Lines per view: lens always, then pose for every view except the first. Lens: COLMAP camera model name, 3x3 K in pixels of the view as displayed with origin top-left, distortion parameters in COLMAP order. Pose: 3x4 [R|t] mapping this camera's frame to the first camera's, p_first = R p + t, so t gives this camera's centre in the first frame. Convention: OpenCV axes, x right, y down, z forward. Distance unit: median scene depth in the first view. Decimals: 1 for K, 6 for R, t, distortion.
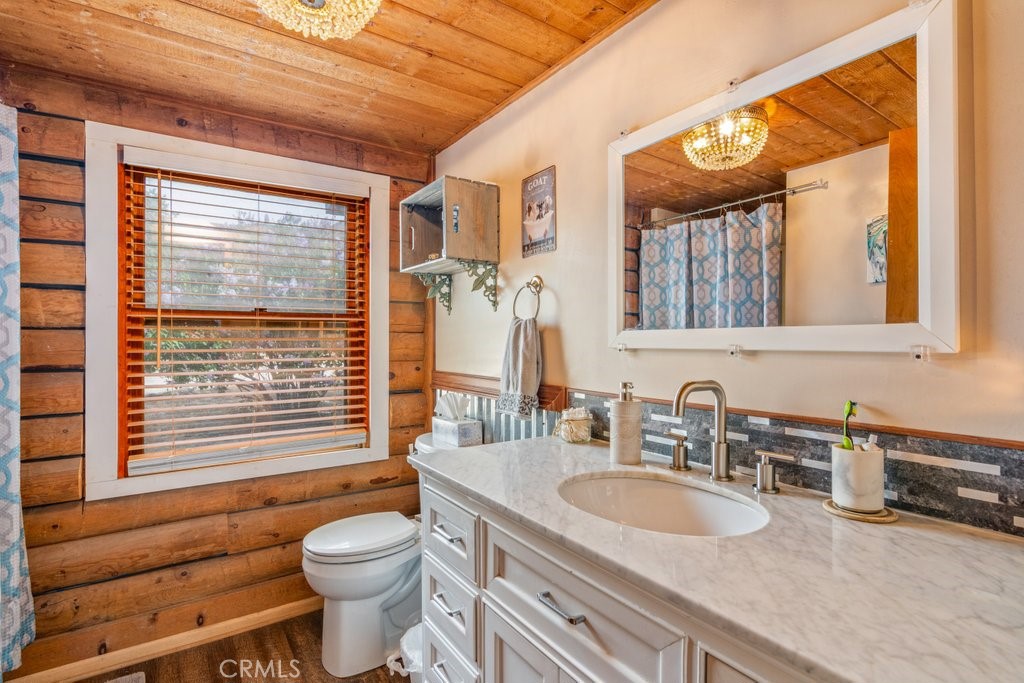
lens RADIAL K [[500.4, 0, 514.0], [0, 500.4, 337.0], [0, 0, 1]] dist [0.000913, -0.000038]
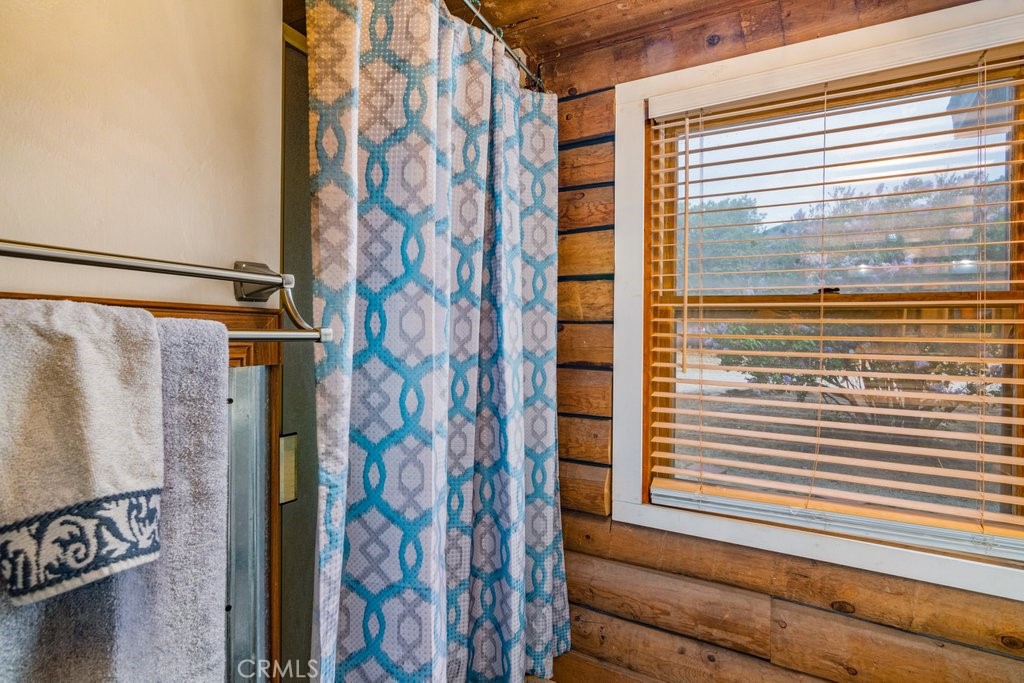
lens RADIAL K [[500.4, 0, 503.9], [0, 500.4, 325.9], [0, 0, 1]] dist [0.000913, -0.000038]
pose [[0.456102, 0.001129, -0.889927, -0.162694], [-0.009247, 0.999951, -0.003471, -0.005903], [0.889879, 0.009812, 0.456090, 0.428801]]
